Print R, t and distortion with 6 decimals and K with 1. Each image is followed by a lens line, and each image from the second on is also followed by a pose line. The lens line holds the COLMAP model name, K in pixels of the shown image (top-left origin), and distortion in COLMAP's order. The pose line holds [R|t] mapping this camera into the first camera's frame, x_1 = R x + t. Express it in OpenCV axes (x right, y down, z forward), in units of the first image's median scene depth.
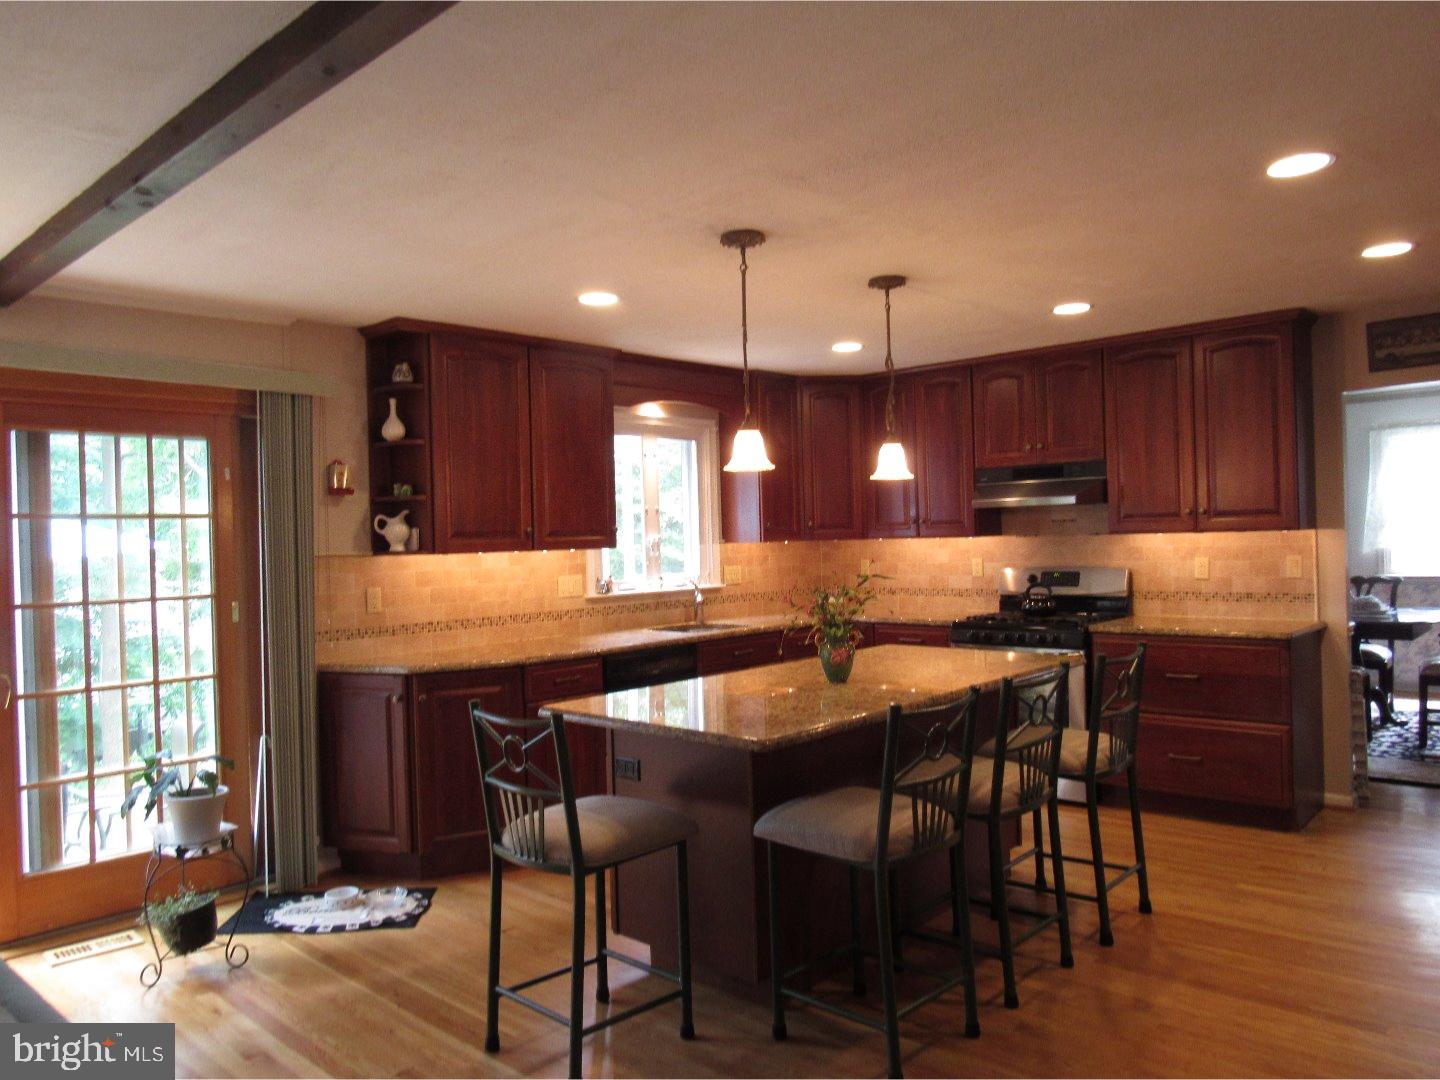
lens RADIAL K [[1040.1, 0, 720.0], [0, 1040.1, 540.0], [0, 0, 1]] dist [-0.002846, -0.001966]
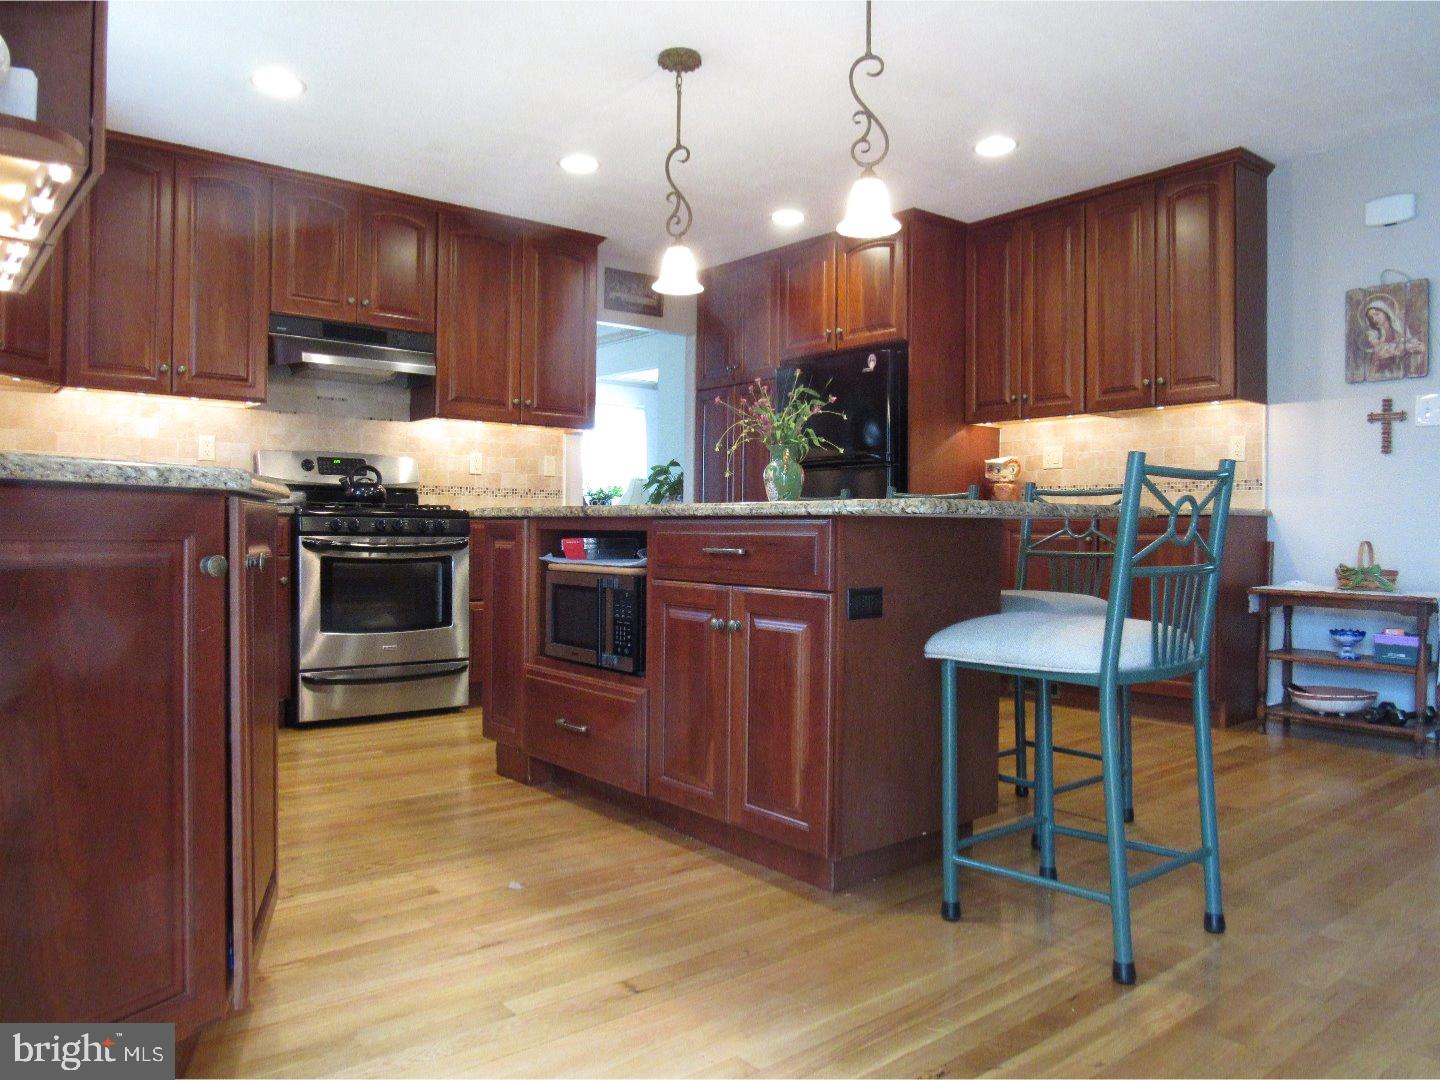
lens RADIAL K [[1040.1, 0, 720.0], [0, 1040.1, 540.0], [0, 0, 1]] dist [-0.002846, -0.001966]
pose [[0.136788, 0.020007, 0.990398, -0.493126], [-0.011684, 0.999759, -0.018582, 0.116693], [-0.990531, -0.009030, 0.136988, 0.629446]]
